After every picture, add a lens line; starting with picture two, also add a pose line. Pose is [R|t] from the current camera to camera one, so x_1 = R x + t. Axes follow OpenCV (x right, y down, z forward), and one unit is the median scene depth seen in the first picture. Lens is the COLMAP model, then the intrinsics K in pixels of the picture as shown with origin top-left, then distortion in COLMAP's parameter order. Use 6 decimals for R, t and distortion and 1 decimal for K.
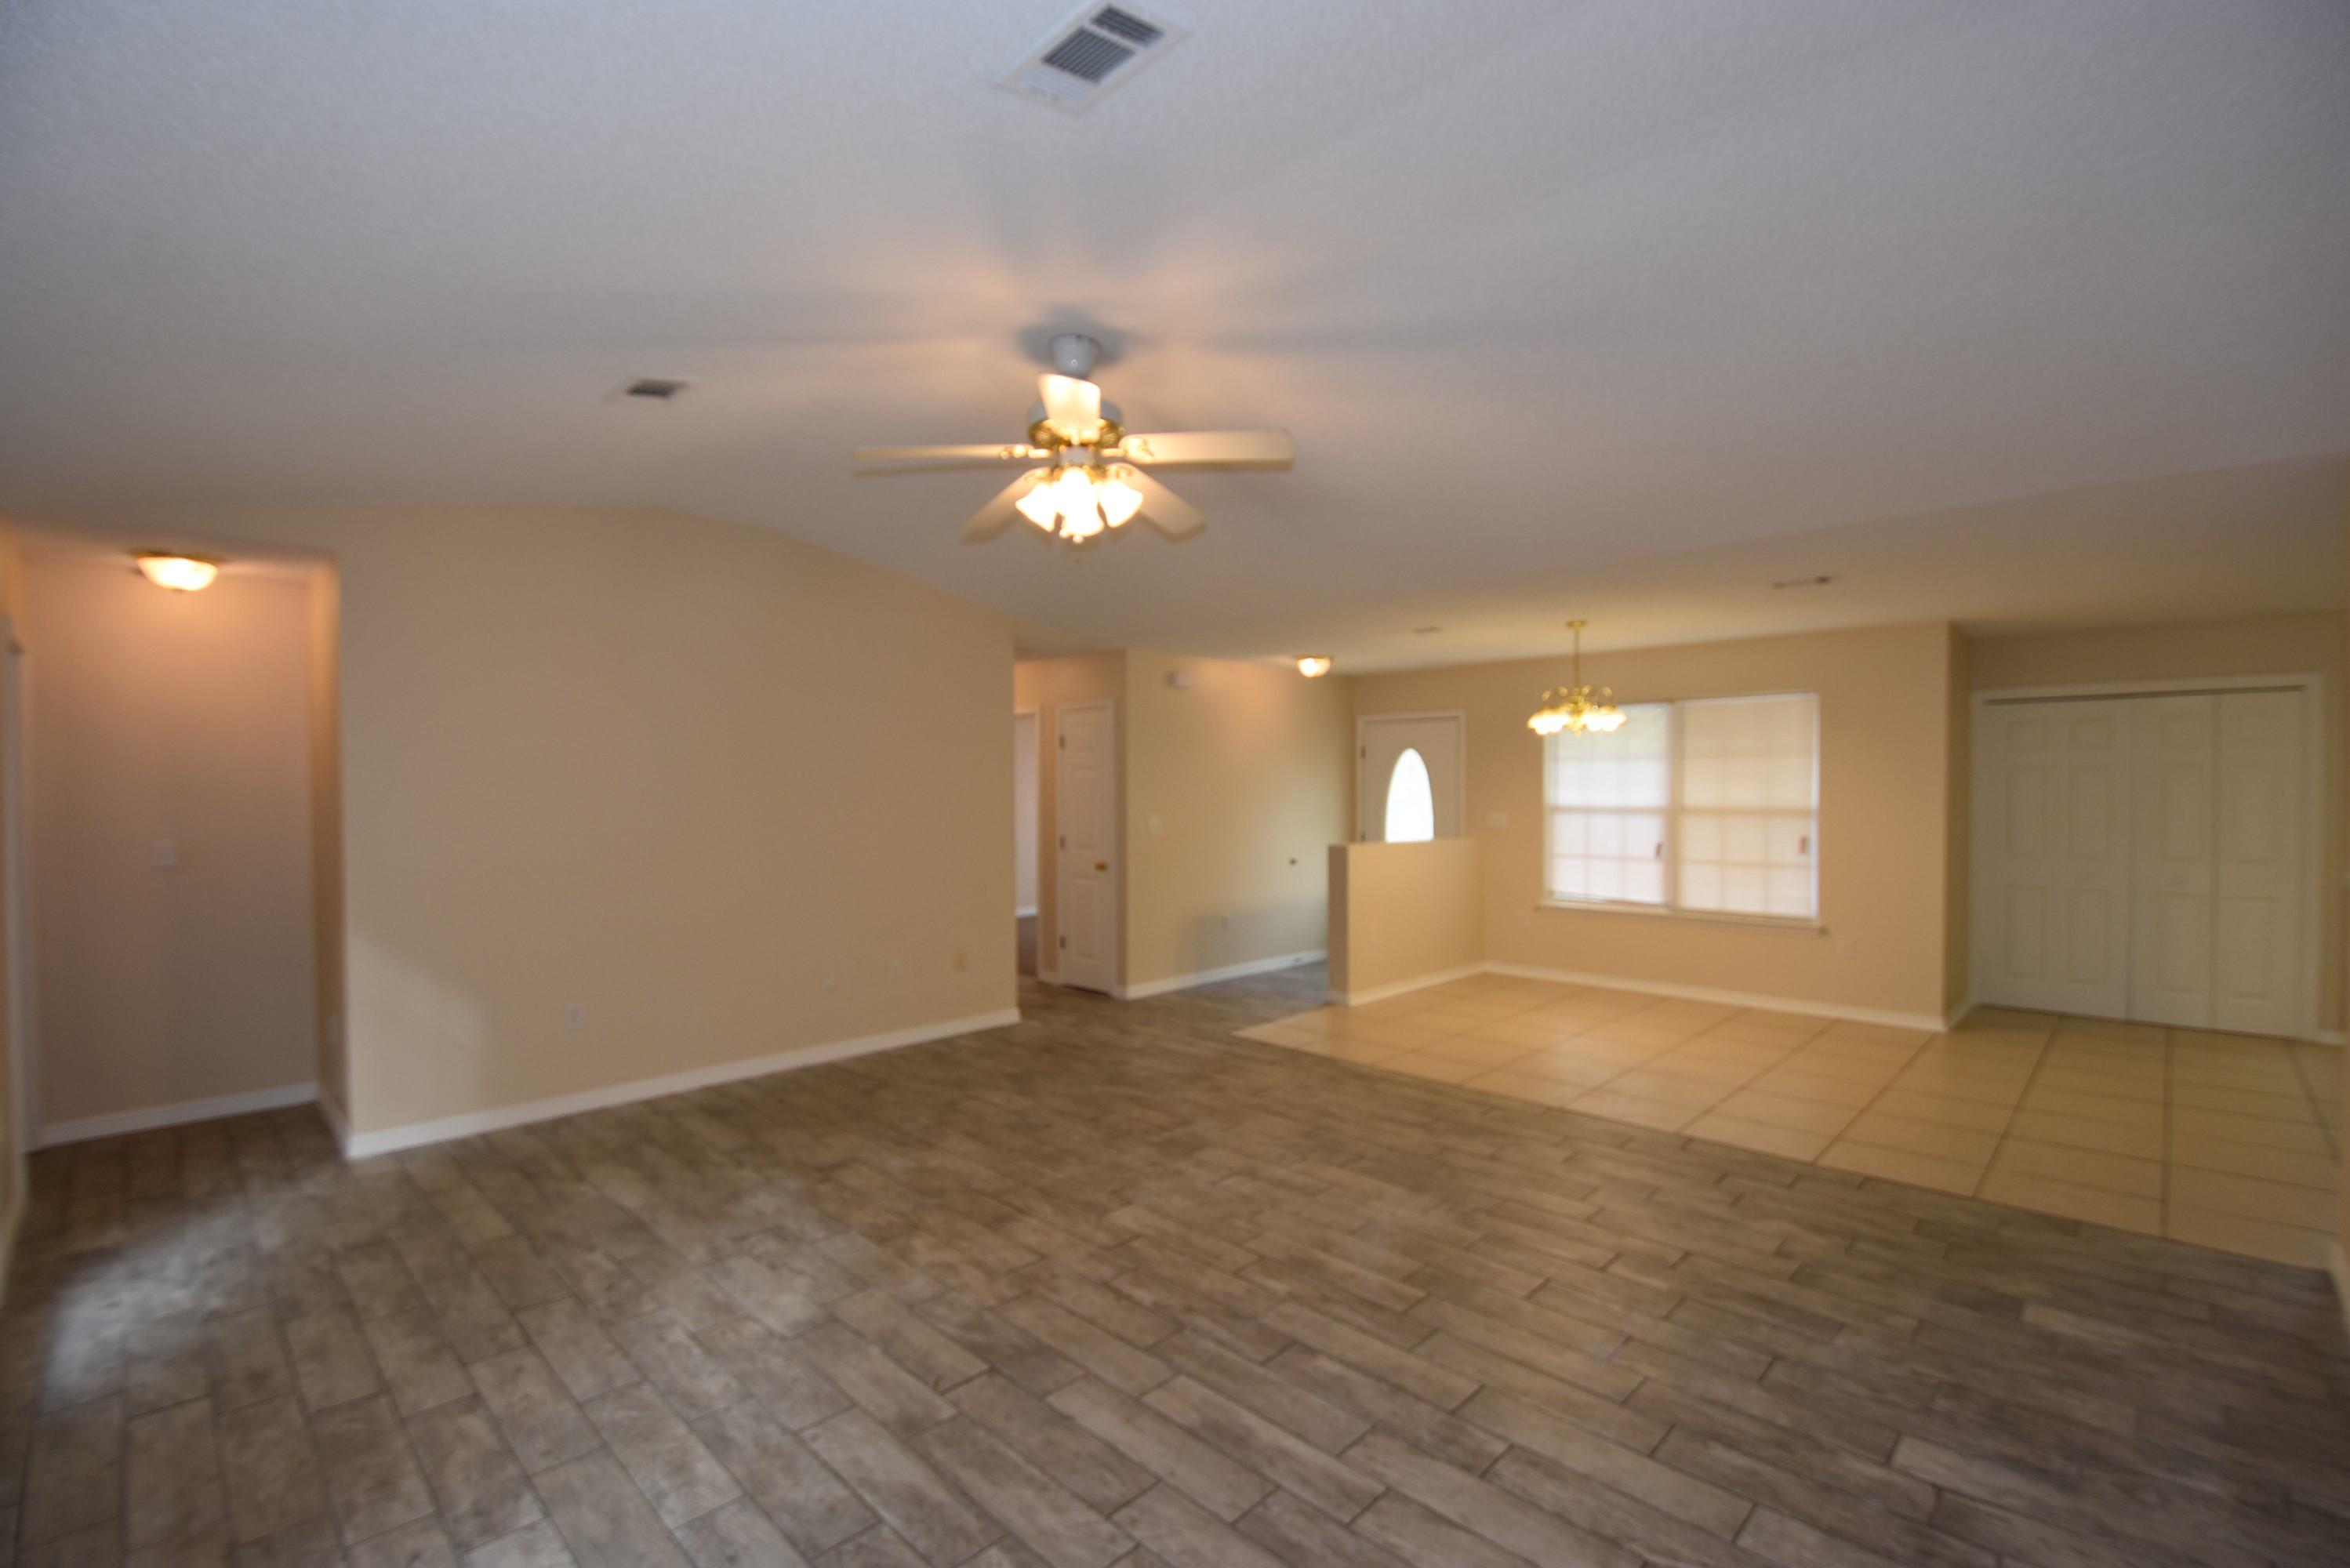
lens RADIAL K [[1023.6, 0, 1176.7], [0, 1023.6, 805.1], [0, 0, 1]] dist [0.020890, -0.027415]
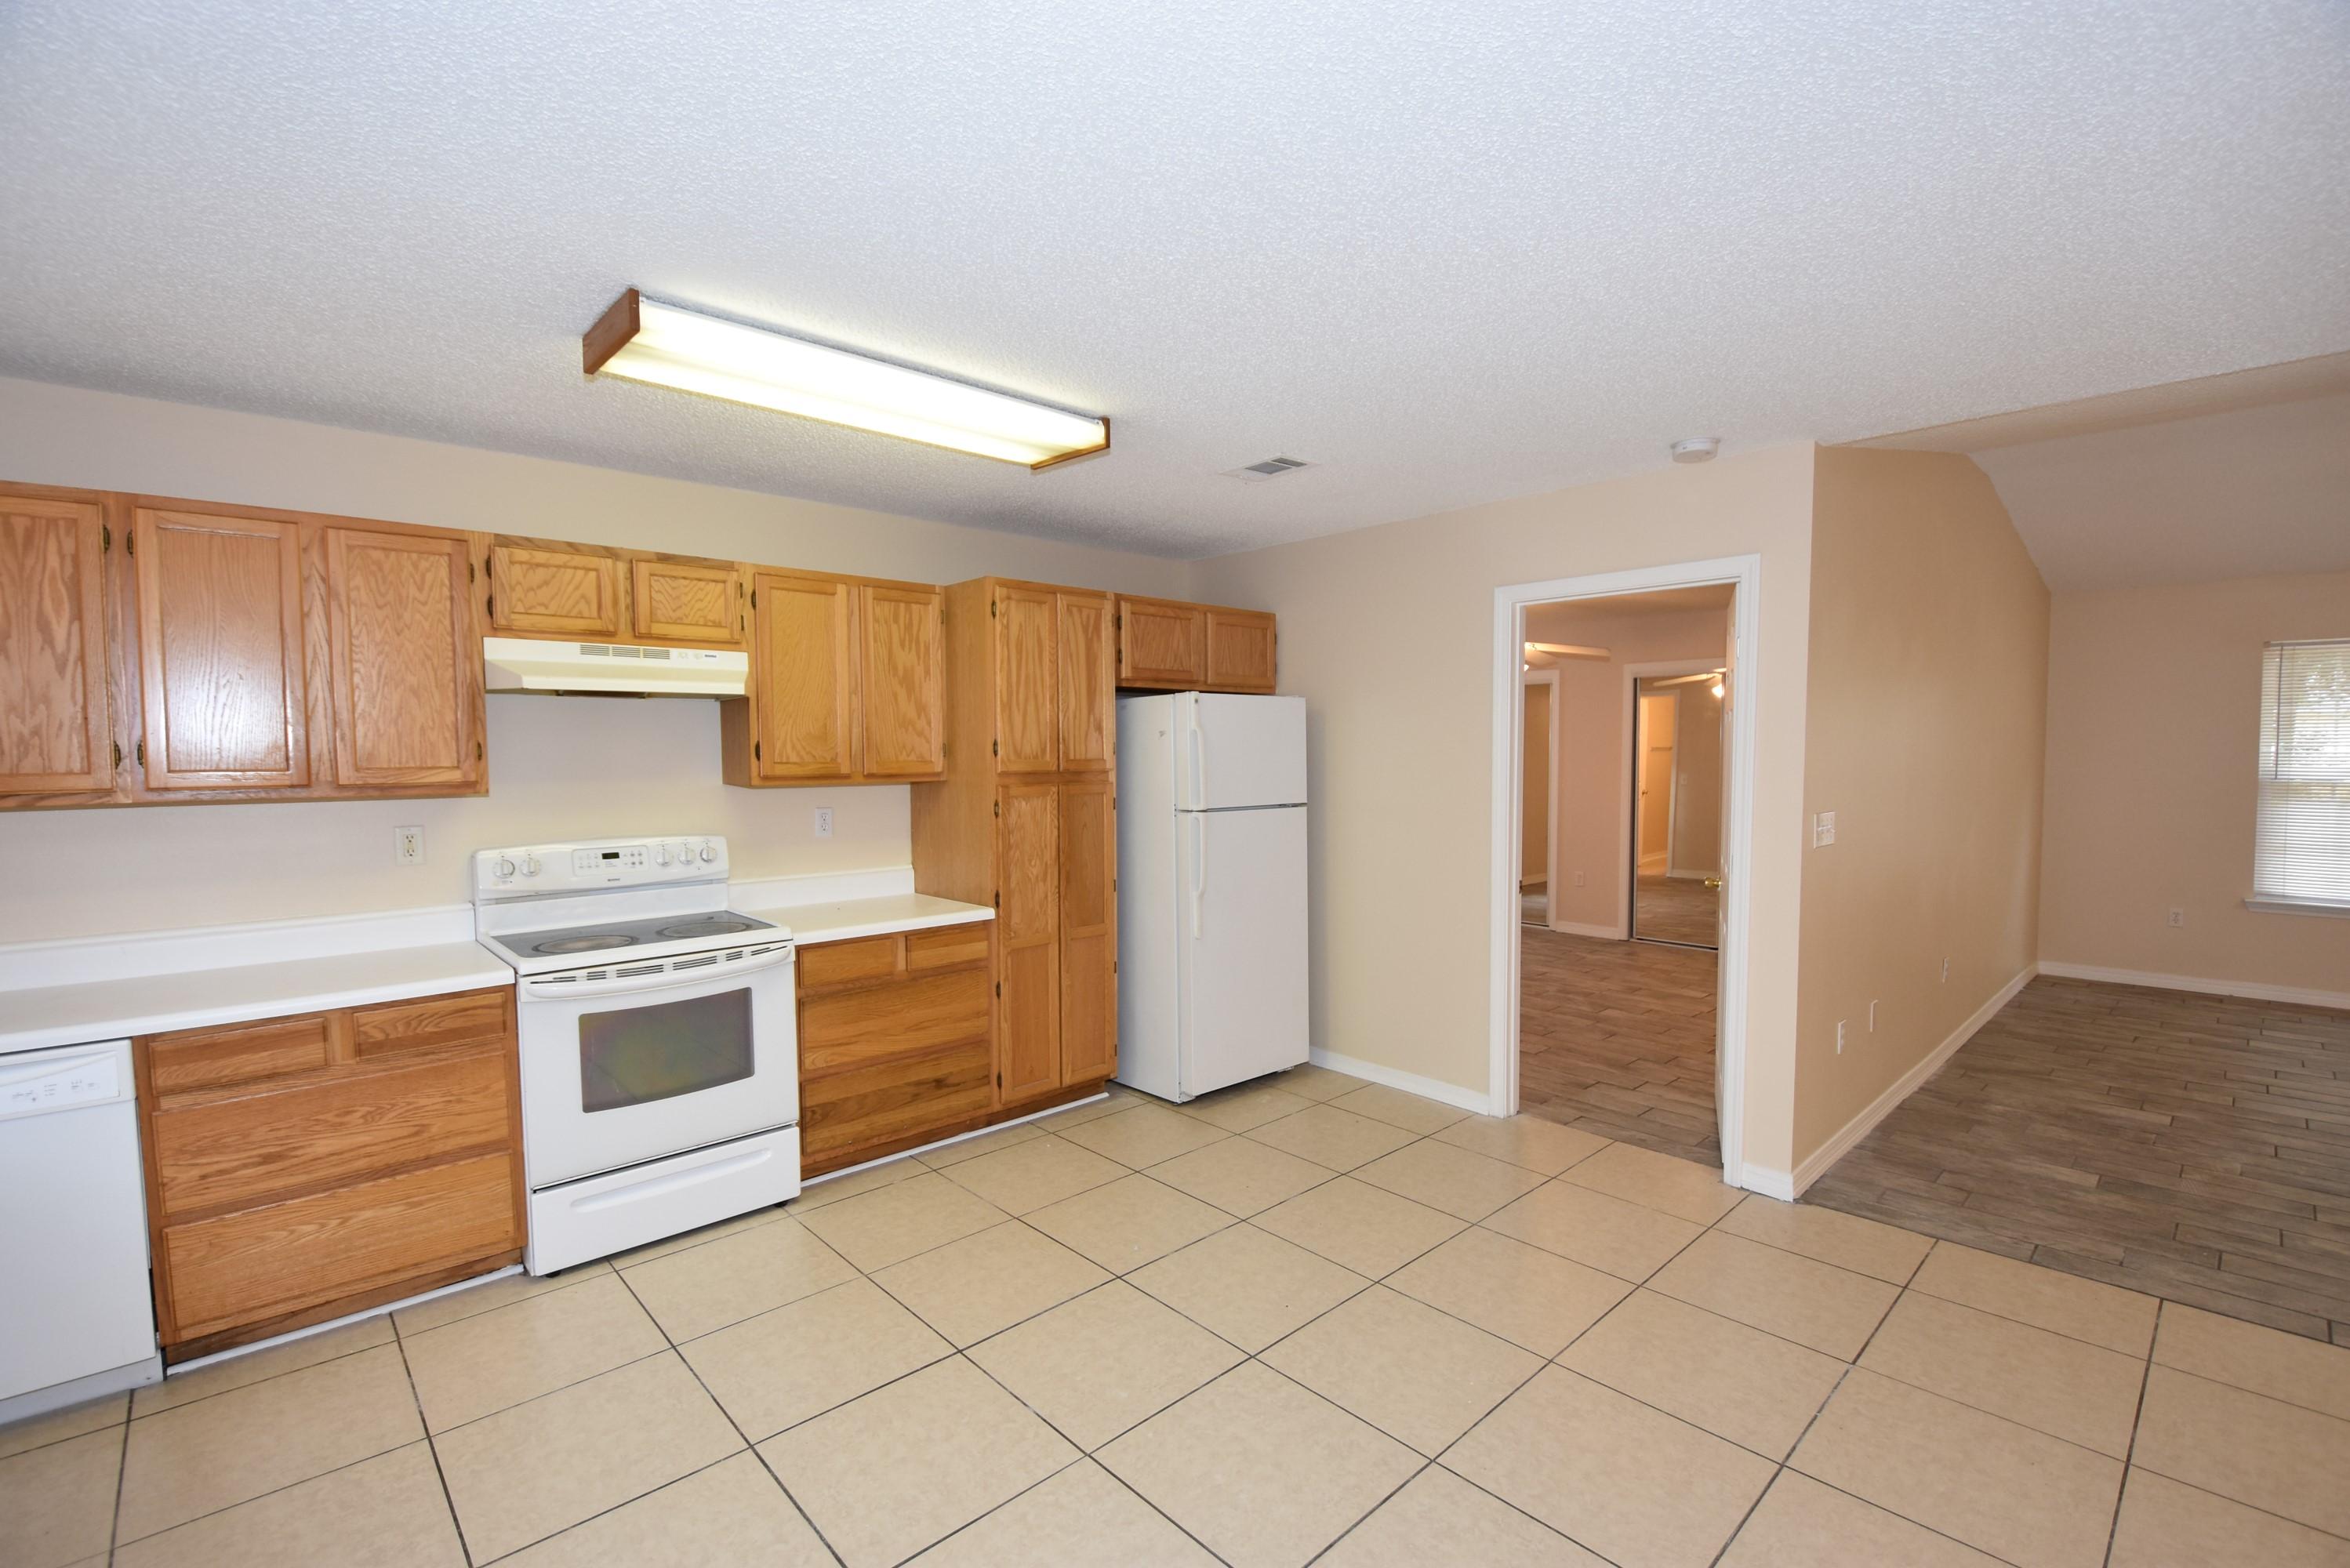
lens RADIAL K [[1023.6, 0, 1176.7], [0, 1023.6, 805.1], [0, 0, 1]] dist [0.020890, -0.027415]
pose [[-0.998907, 0.005631, 0.046396, 1.572206], [0.009021, 0.997277, 0.073192, -0.041894], [-0.045858, 0.073531, -0.996238, 1.873654]]
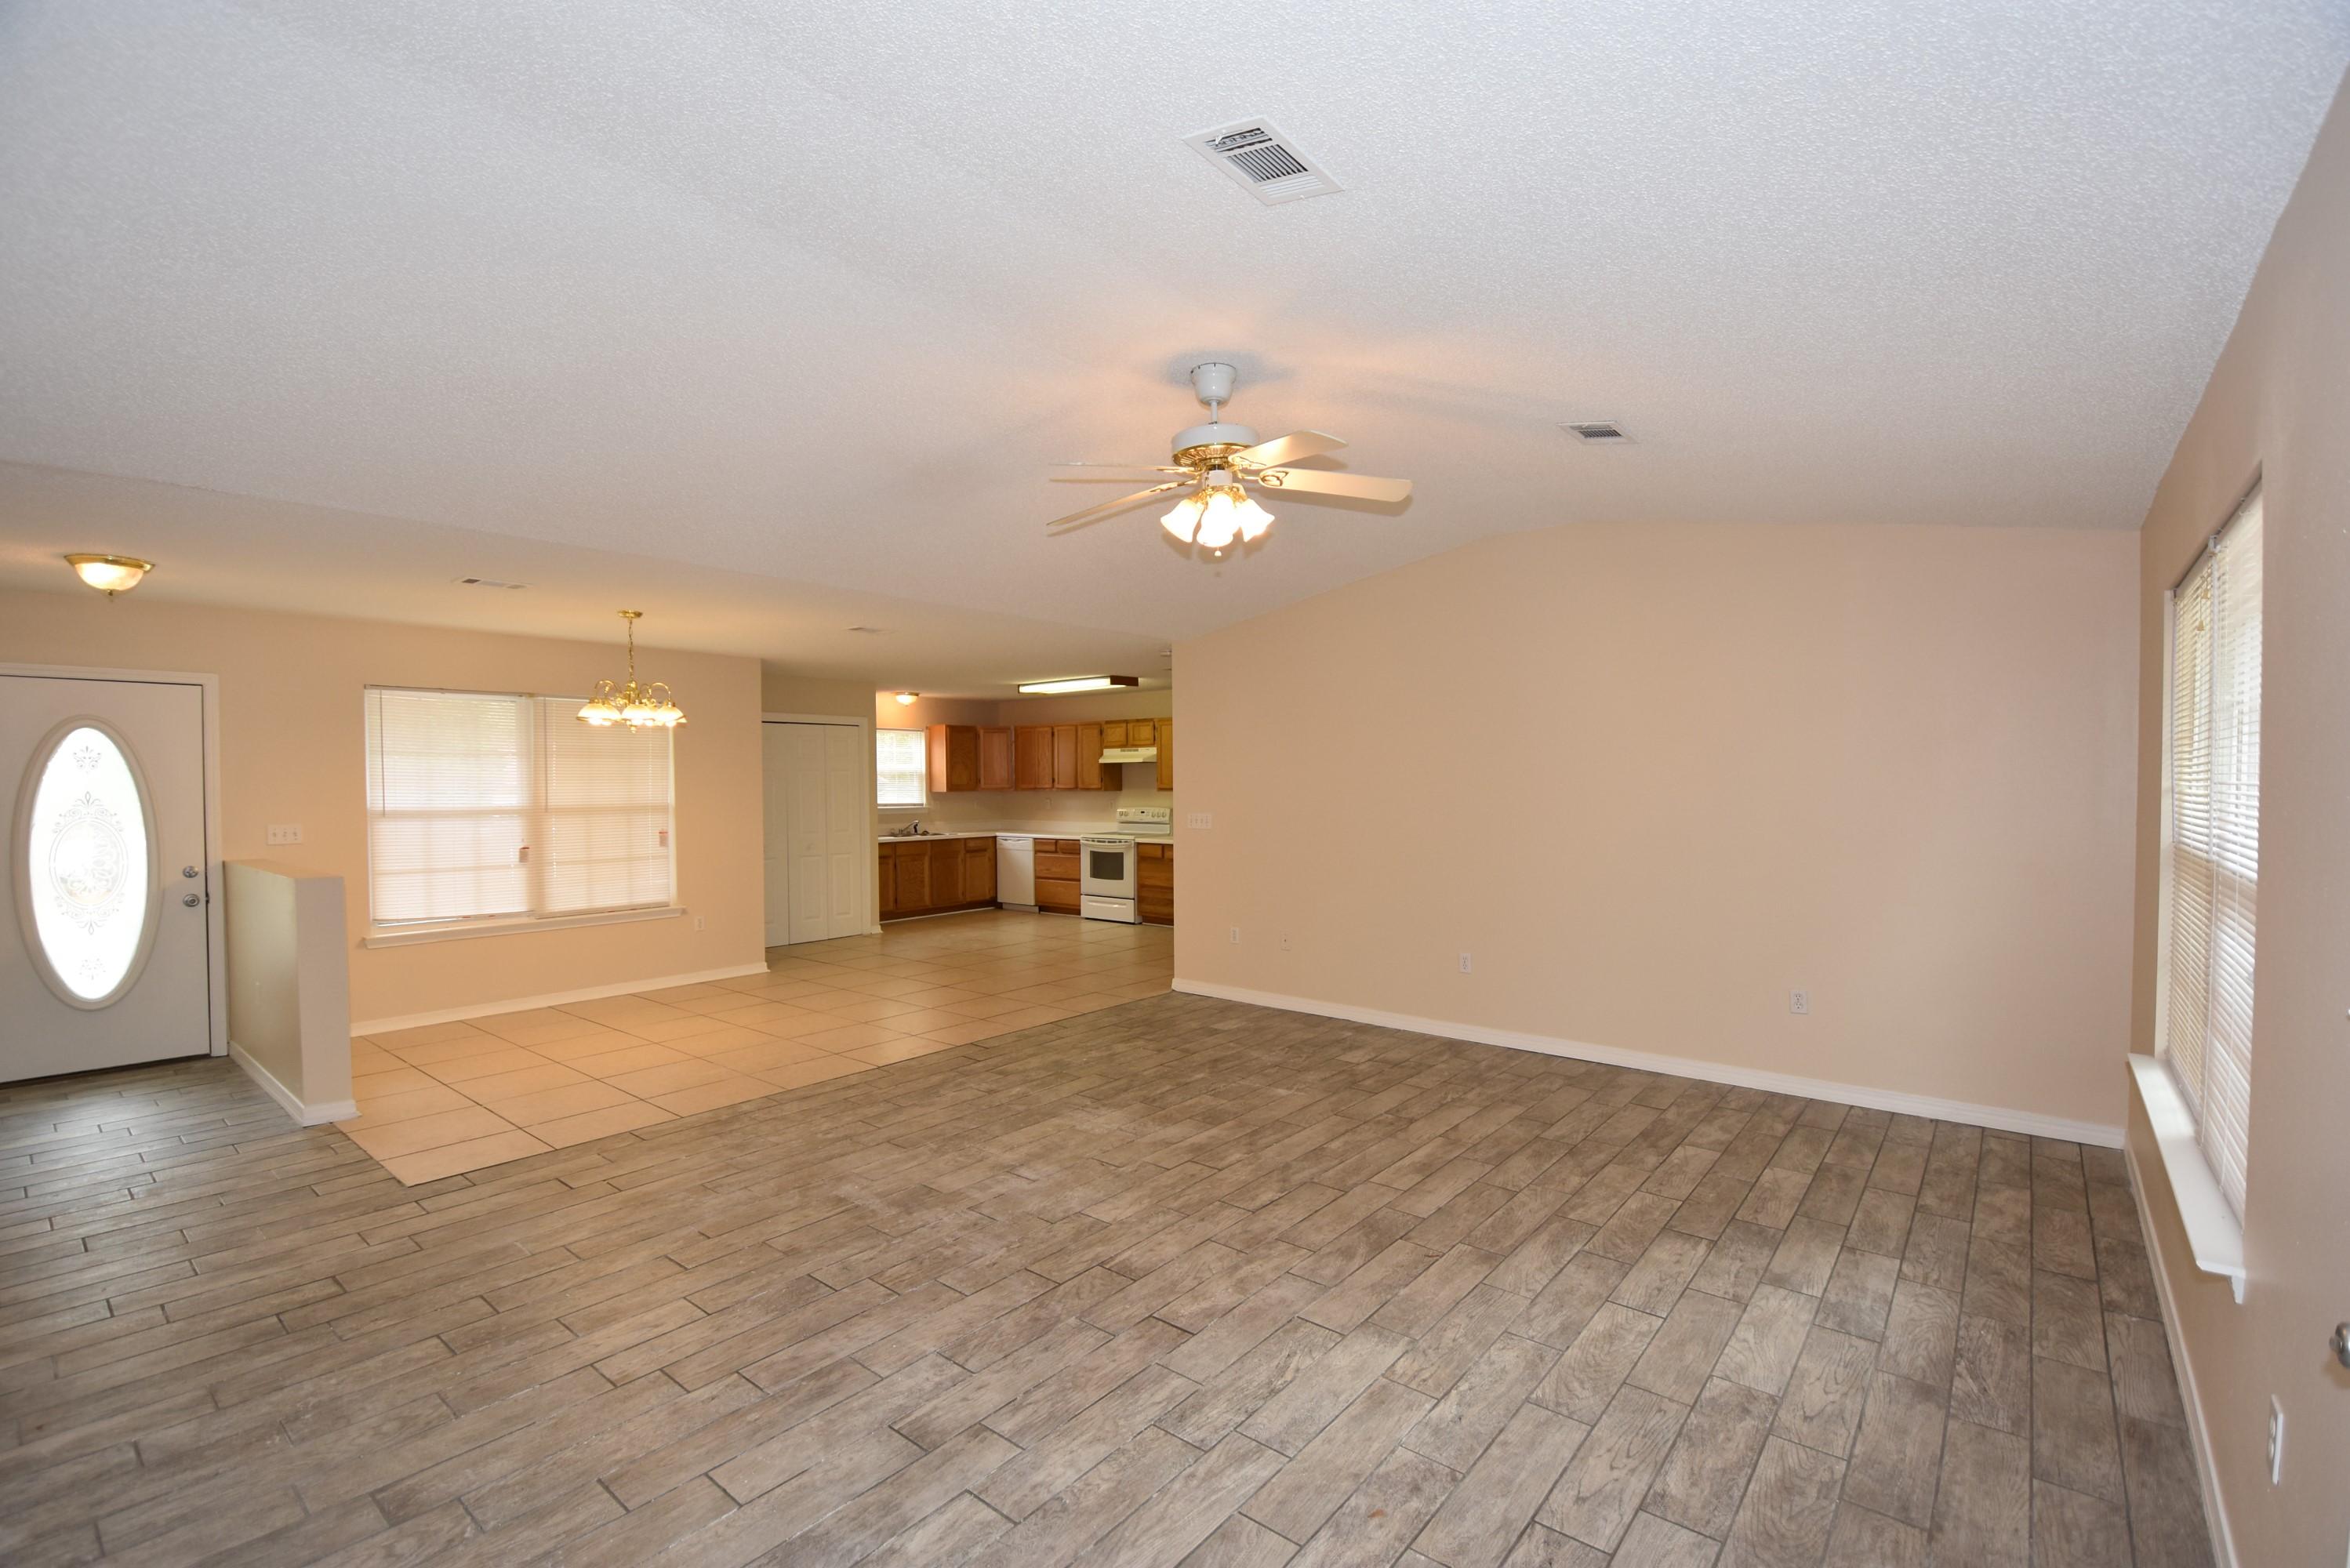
lens RADIAL K [[1023.6, 0, 1176.7], [0, 1023.6, 805.1], [0, 0, 1]] dist [0.020890, -0.027415]
pose [[-0.085866, -0.021381, 0.996077, -1.085148], [0.023308, 0.999453, 0.023463, -0.018847], [-0.996034, 0.025231, -0.085321, 1.055879]]
